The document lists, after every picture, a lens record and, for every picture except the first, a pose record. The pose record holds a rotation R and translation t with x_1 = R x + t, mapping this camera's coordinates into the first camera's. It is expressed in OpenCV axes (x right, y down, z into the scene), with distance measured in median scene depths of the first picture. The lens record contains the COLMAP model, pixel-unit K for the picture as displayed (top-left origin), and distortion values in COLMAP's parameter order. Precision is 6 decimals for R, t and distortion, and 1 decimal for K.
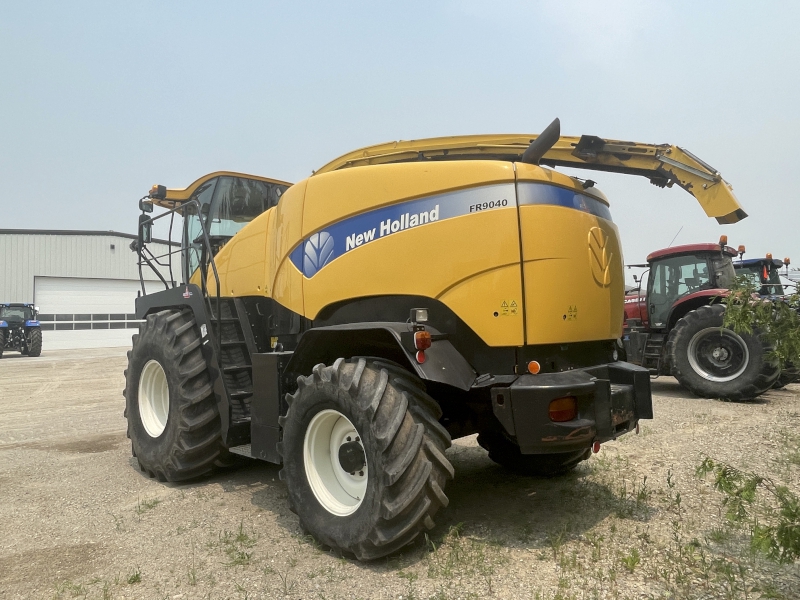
lens RADIAL K [[521.7, 0, 400.0], [0, 521.7, 300.0], [0, 0, 1]] dist [0.001553, -0.001916]
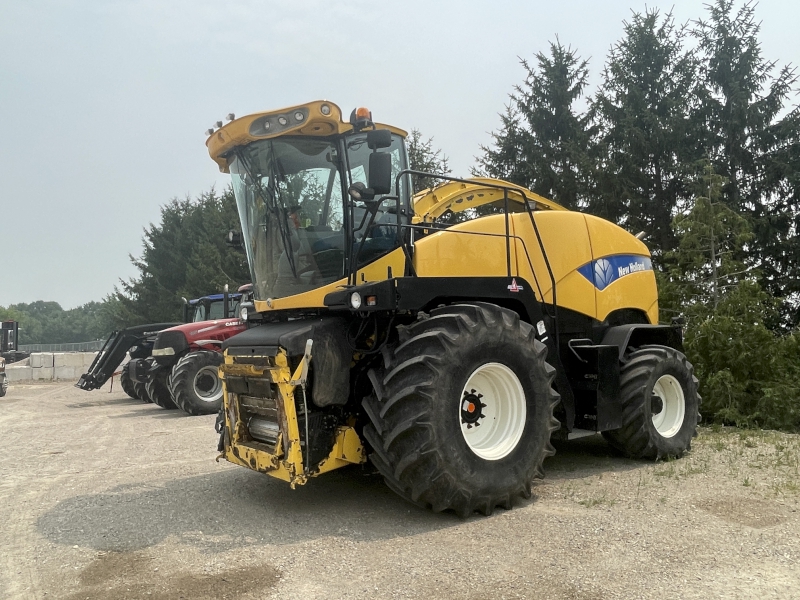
lens RADIAL K [[607.6, 0, 400.0], [0, 607.6, 300.0], [0, 0, 1]] dist [0.001087, -0.000054]
pose [[0.152804, 0.088722, 0.984266, -1.938958], [-0.019563, 0.996038, -0.086746, 0.139029], [-0.988063, -0.006000, 0.153934, 1.362280]]
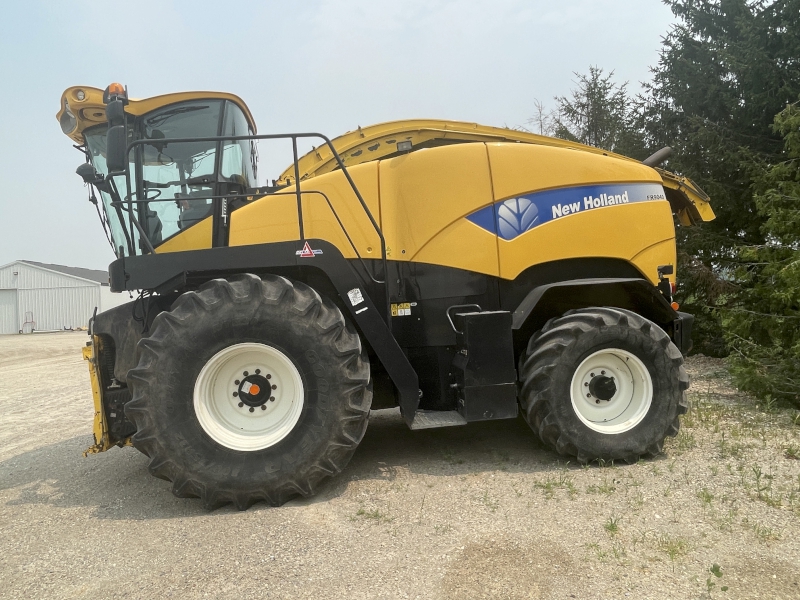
lens RADIAL K [[521.7, 0, 400.0], [0, 521.7, 300.0], [0, 0, 1]] dist [0.001553, -0.001916]
pose [[0.639731, -0.014273, 0.768466, -1.205608], [0.013272, 0.999884, 0.007522, 0.072912], [-0.768484, 0.005387, 0.639846, 0.528067]]
